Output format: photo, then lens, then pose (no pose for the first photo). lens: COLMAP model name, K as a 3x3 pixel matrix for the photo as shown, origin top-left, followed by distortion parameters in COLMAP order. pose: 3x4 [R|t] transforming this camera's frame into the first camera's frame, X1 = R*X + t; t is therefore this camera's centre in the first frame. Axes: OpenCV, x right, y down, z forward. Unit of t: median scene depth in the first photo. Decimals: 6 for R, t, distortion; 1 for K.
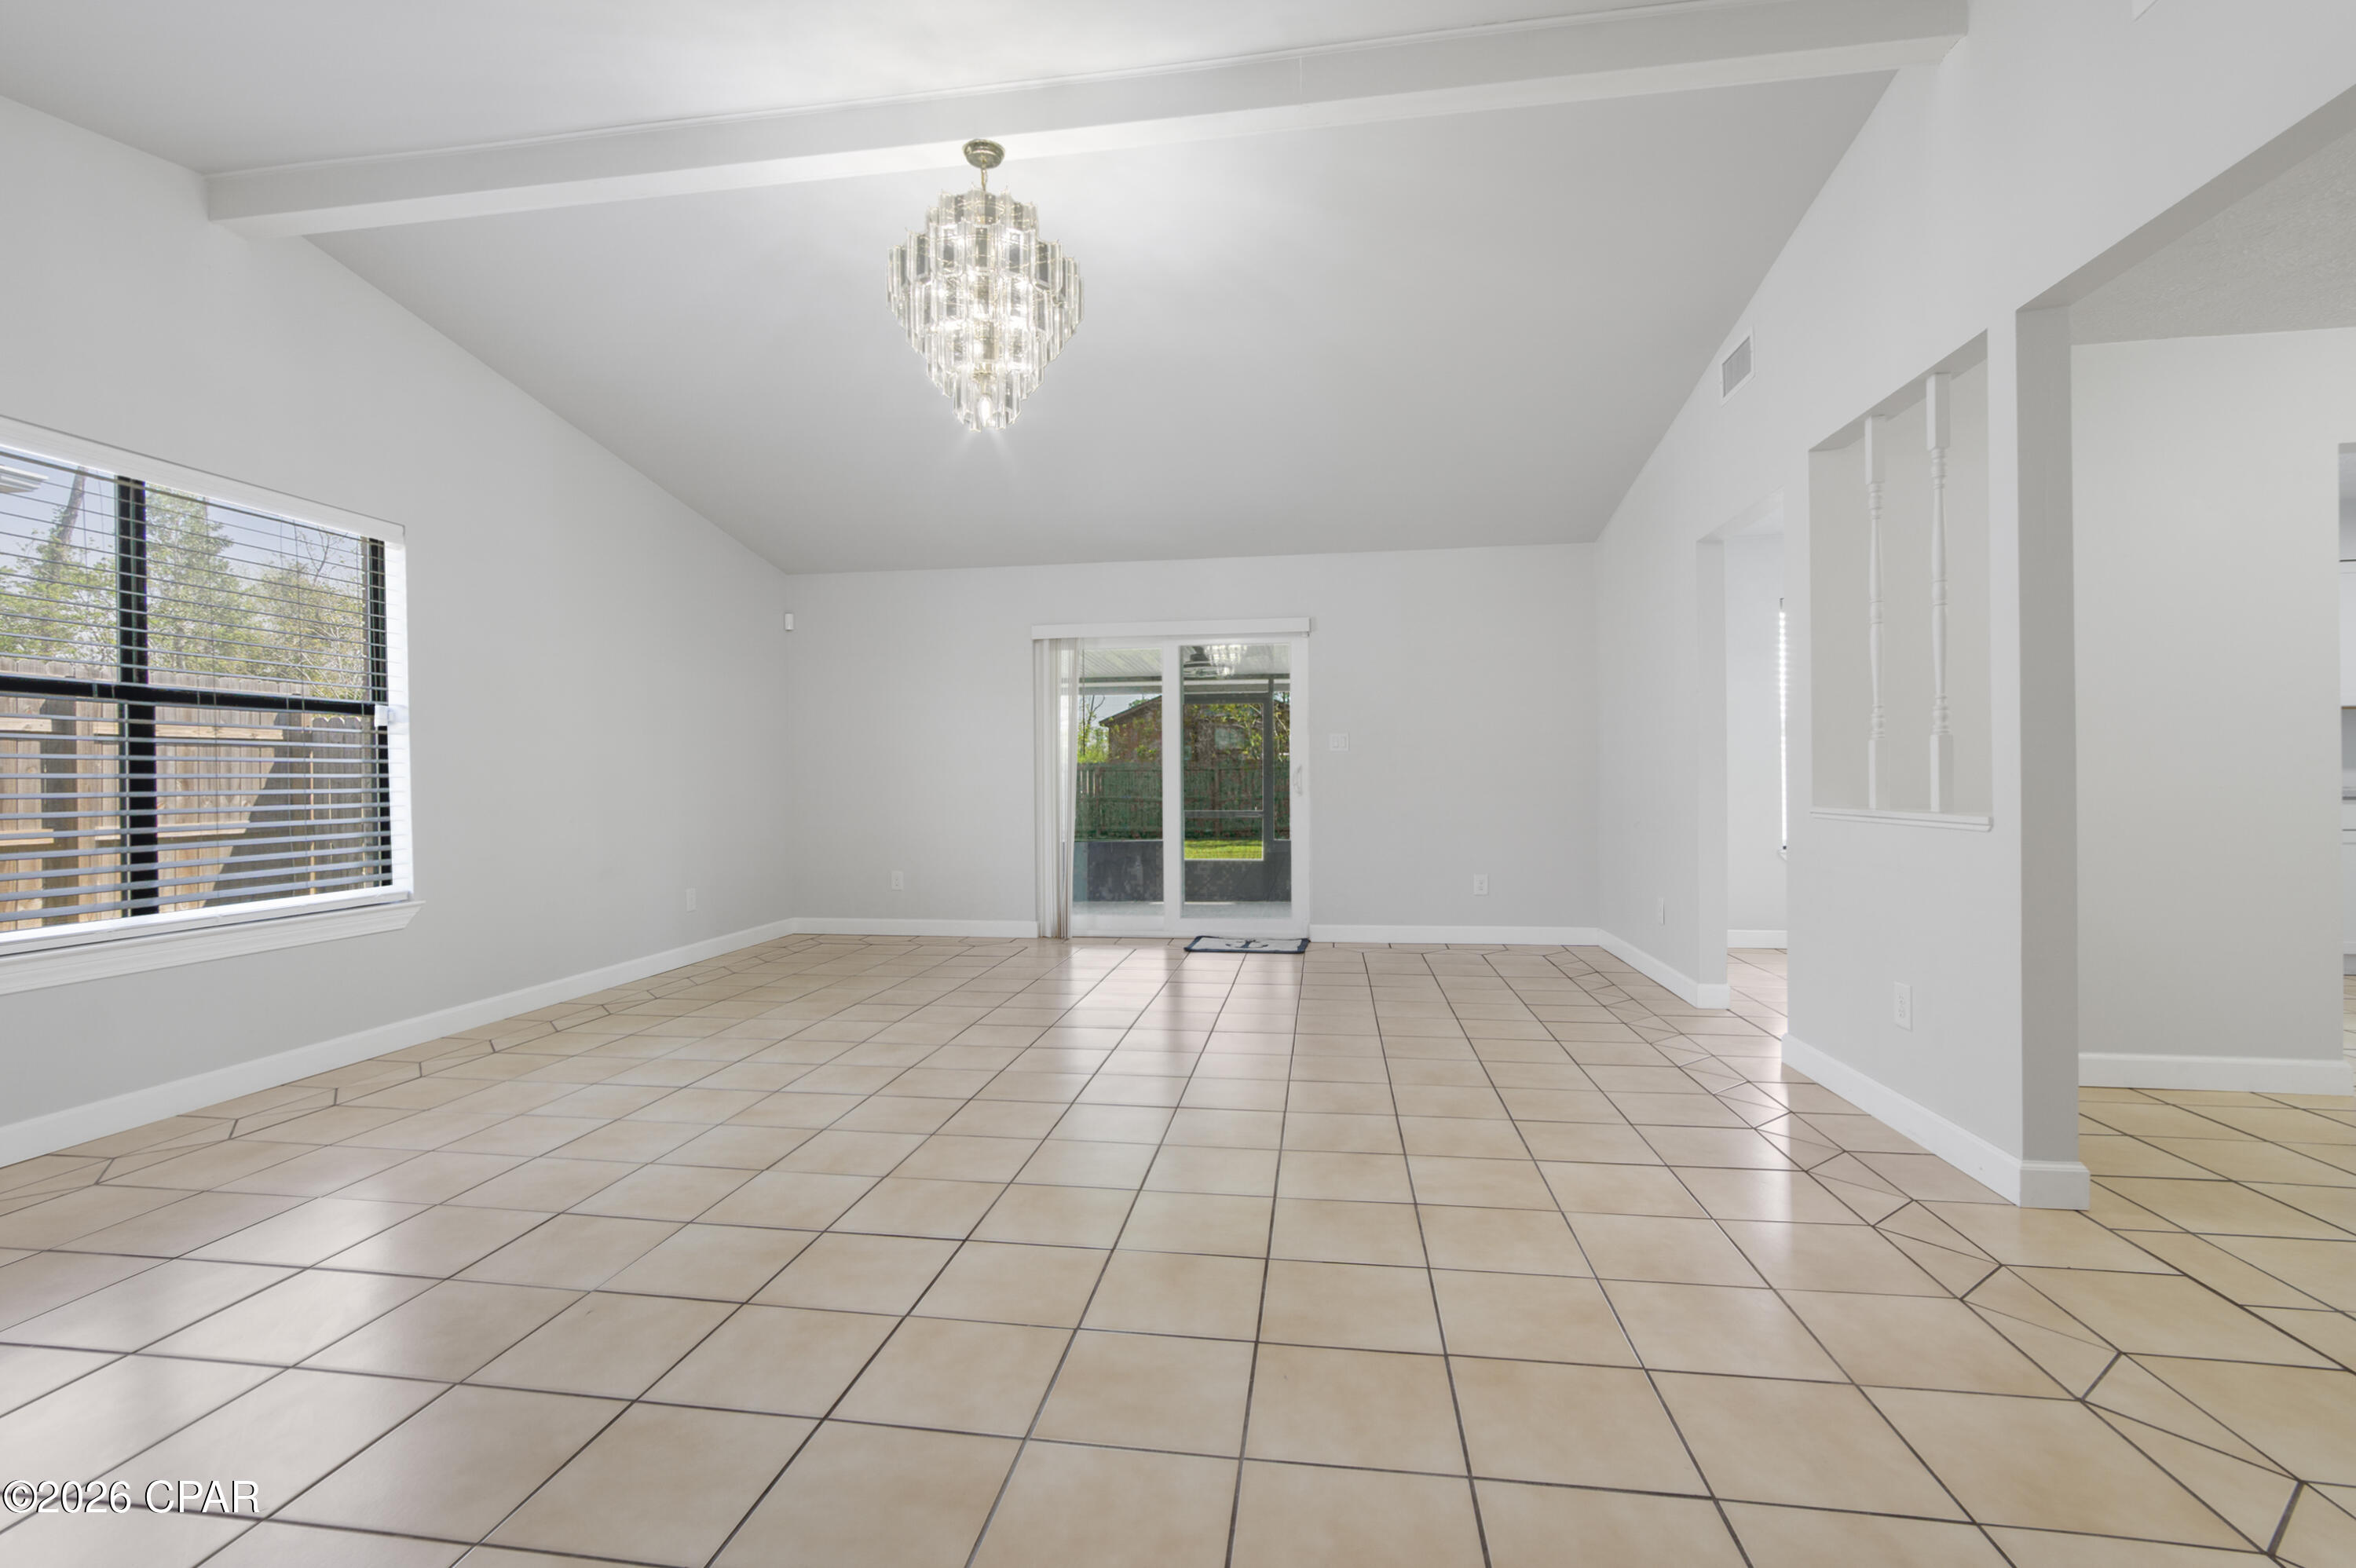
lens RADIAL K [[1061.1, 0, 1142.6], [0, 1061.1, 772.5], [0, 0, 1]] dist [-0.007444, -0.000902]
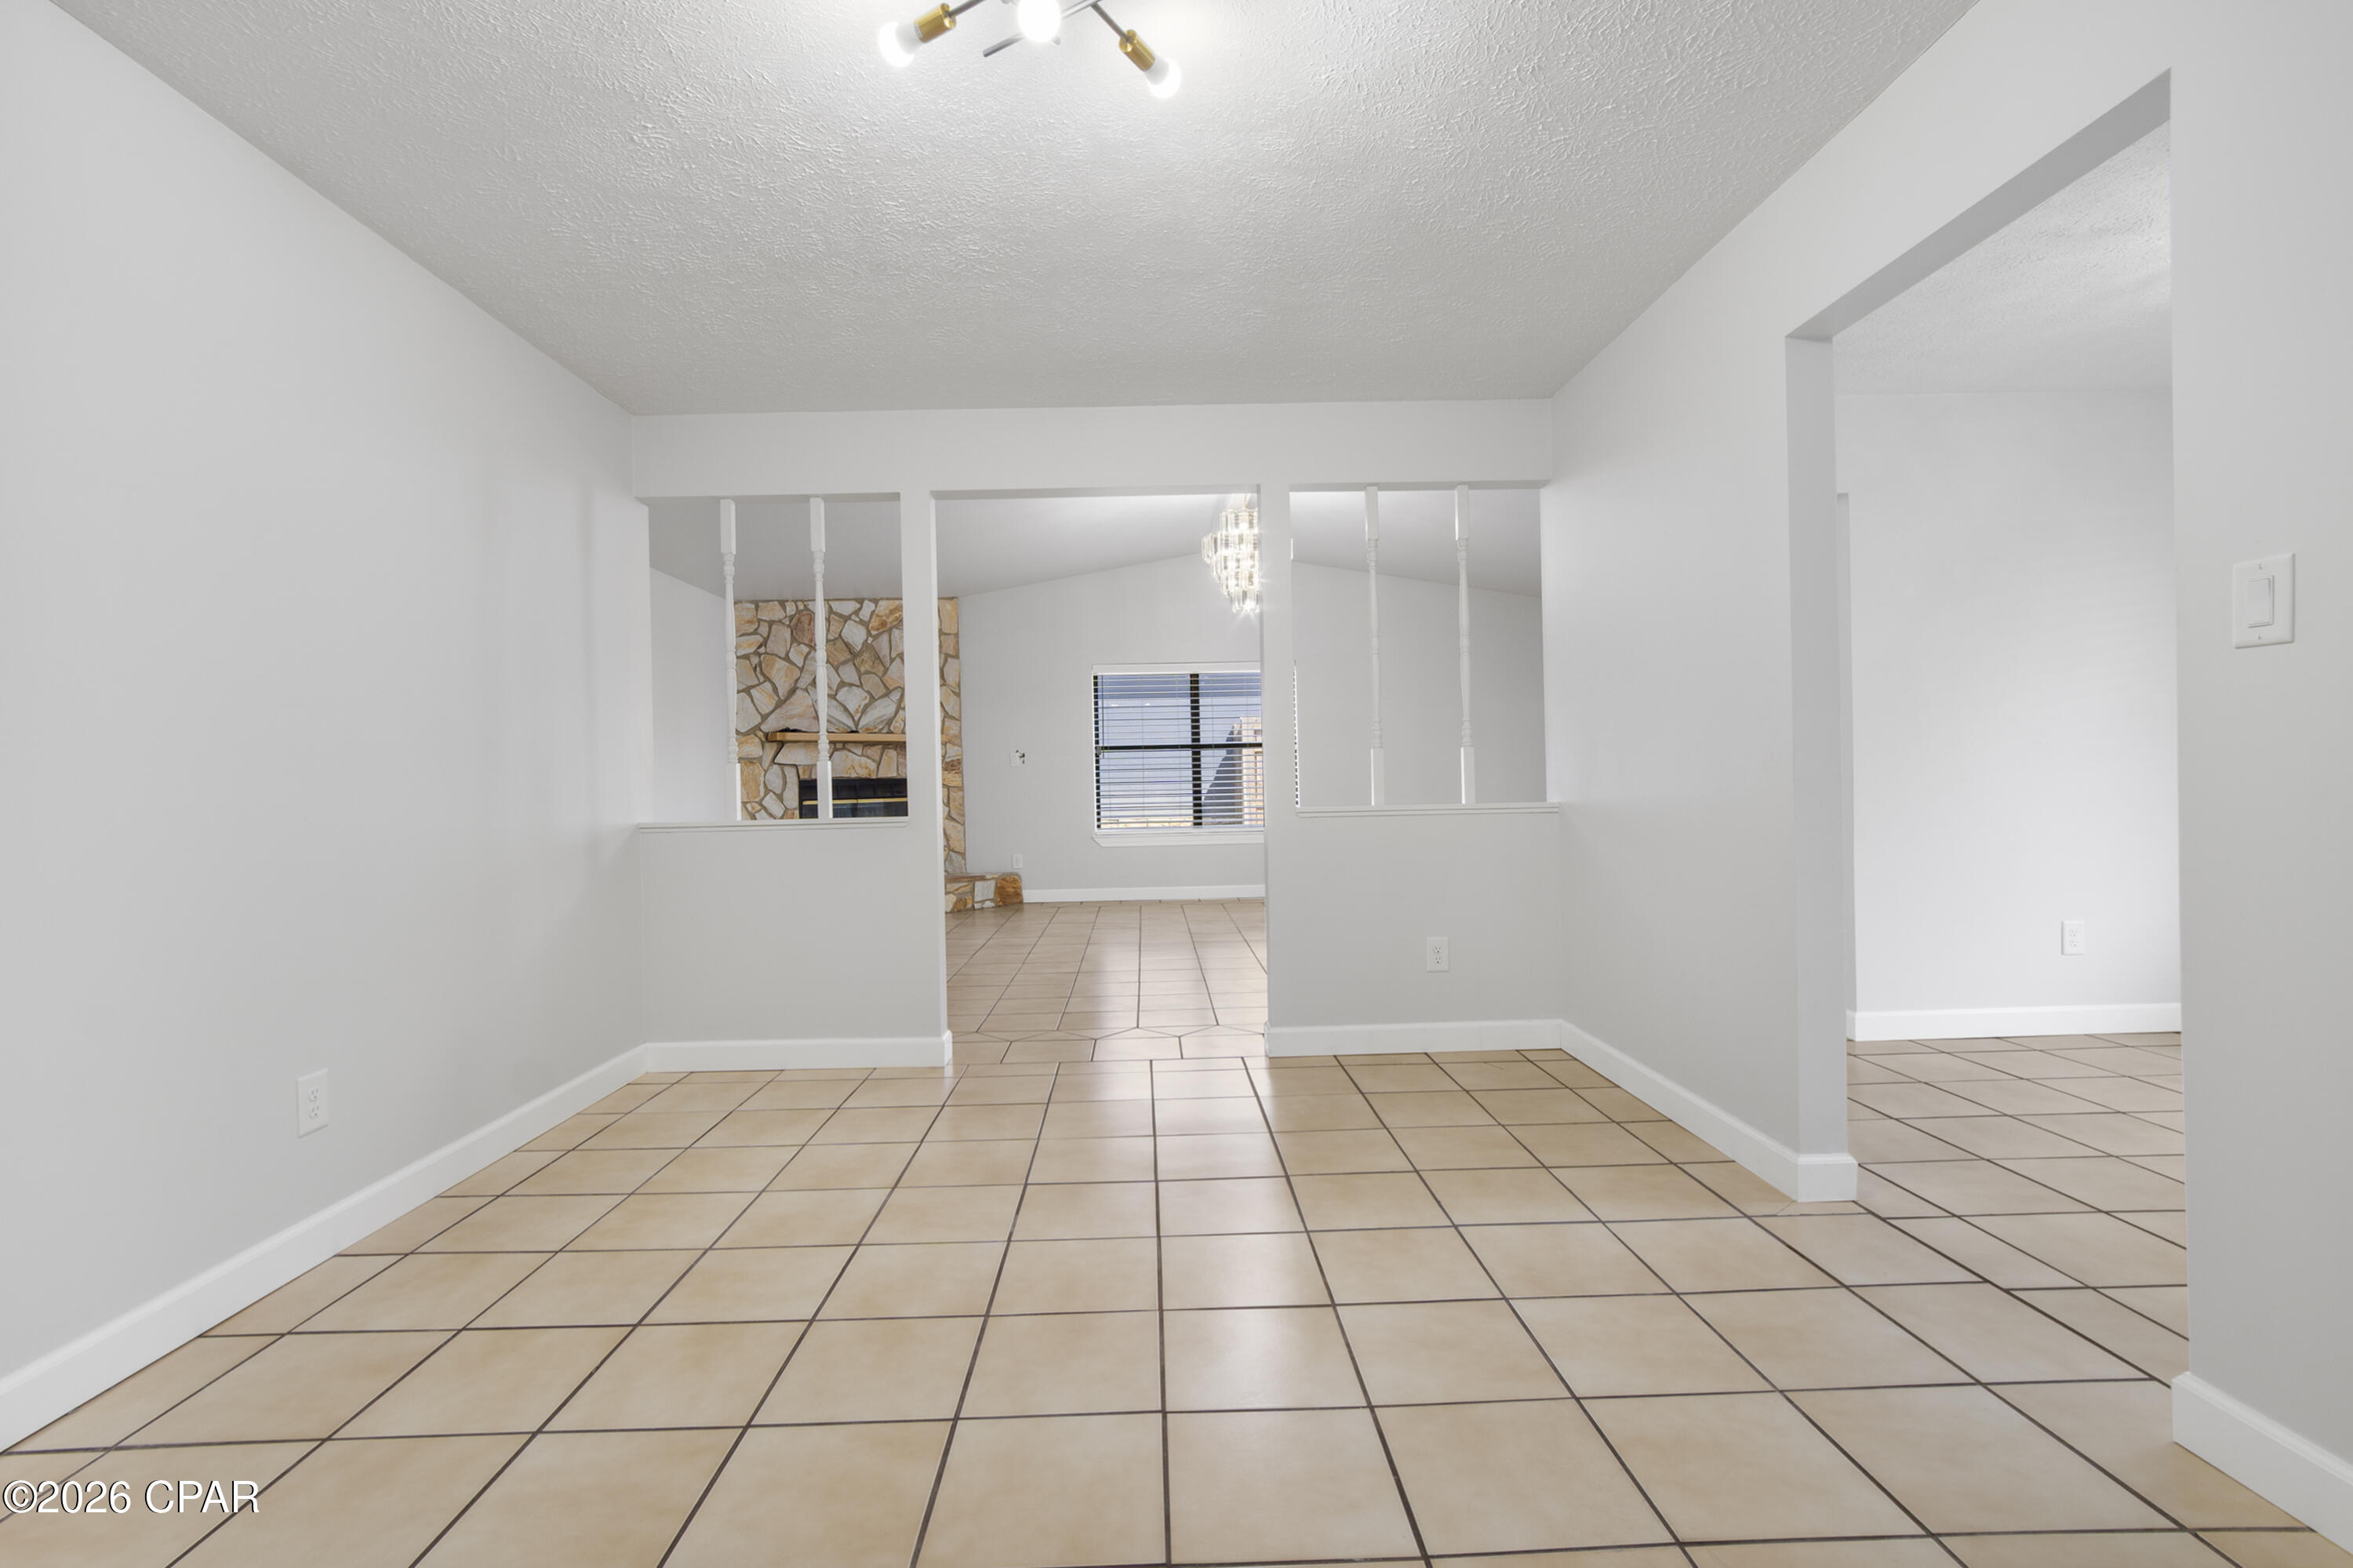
lens RADIAL K [[1059.9, 0, 1178.2], [0, 1059.9, 779.7], [0, 0, 1]] dist [-0.007444, -0.000902]
pose [[0.182775, 0.004679, -0.983144, 1.761775], [0.025348, 0.999634, 0.009470, -0.014721], [0.982828, -0.026652, 0.182589, 0.429487]]
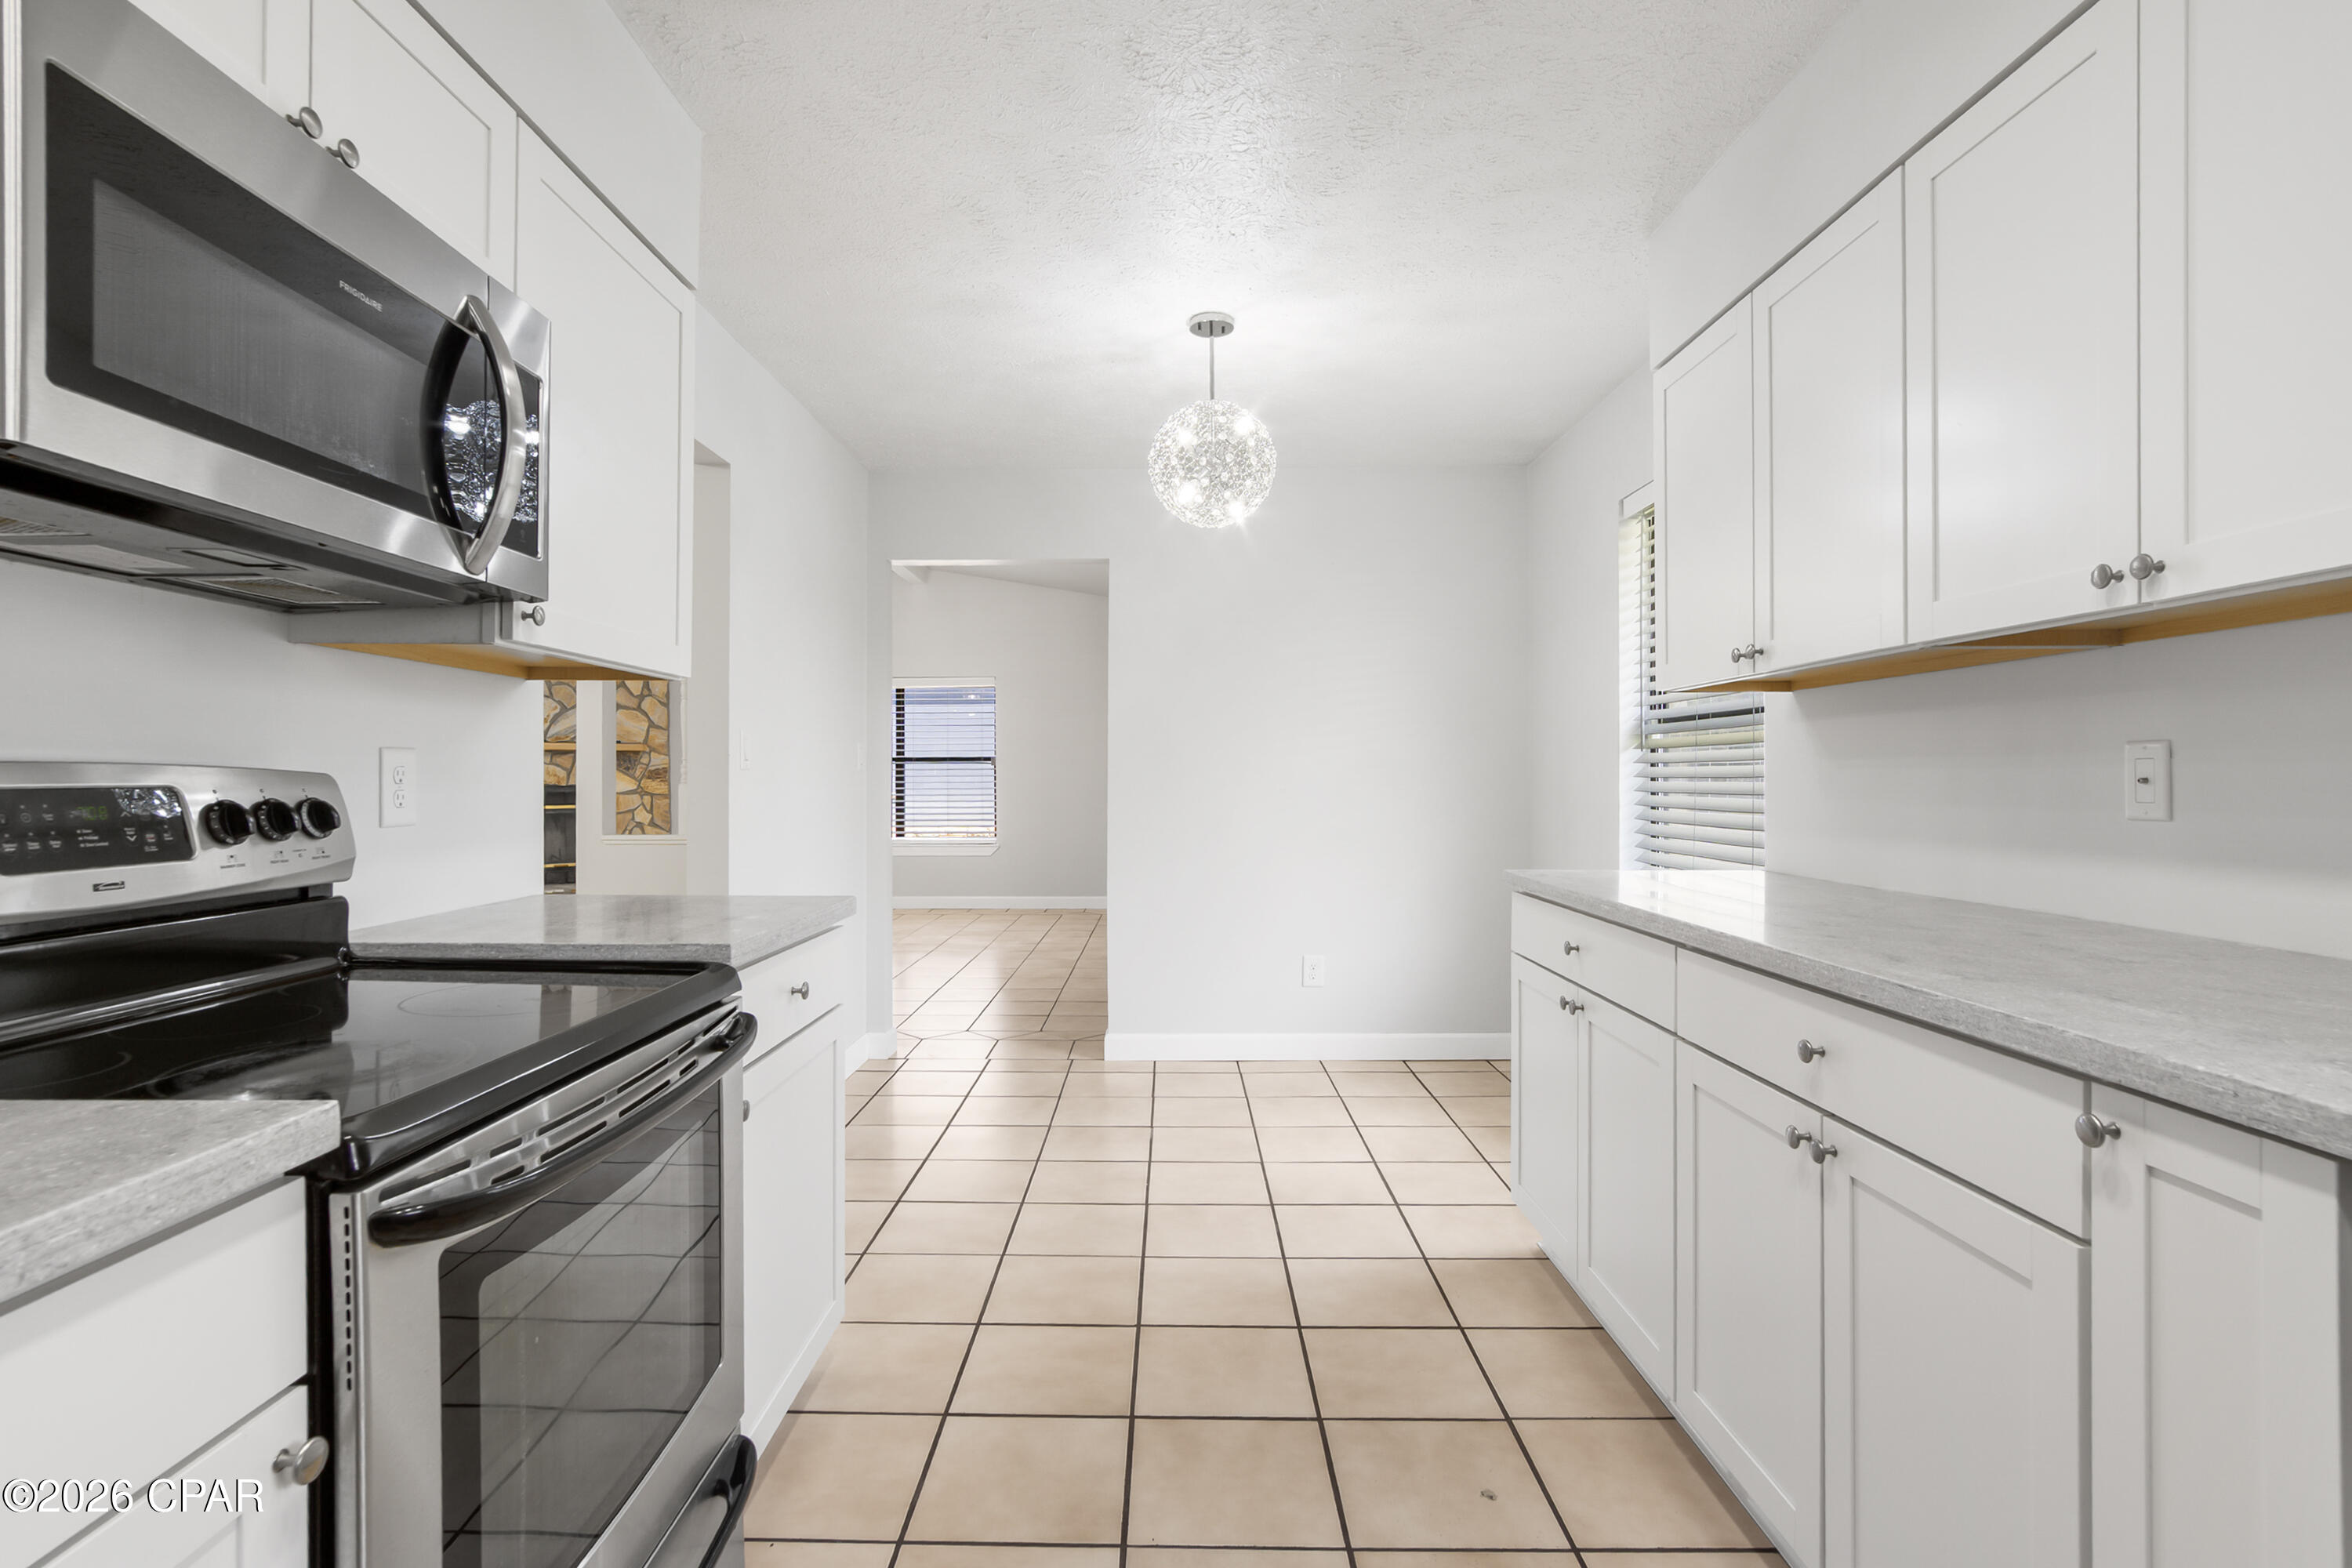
lens RADIAL K [[1059.4, 0, 1182.9], [0, 1059.4, 777.7], [0, 0, 1]] dist [-0.007444, -0.000902]
pose [[0.192768, 0.006105, -0.981225, 2.010869], [0.001548, 0.999978, 0.006526, -0.045220], [0.981243, -0.002777, 0.192755, 1.173750]]
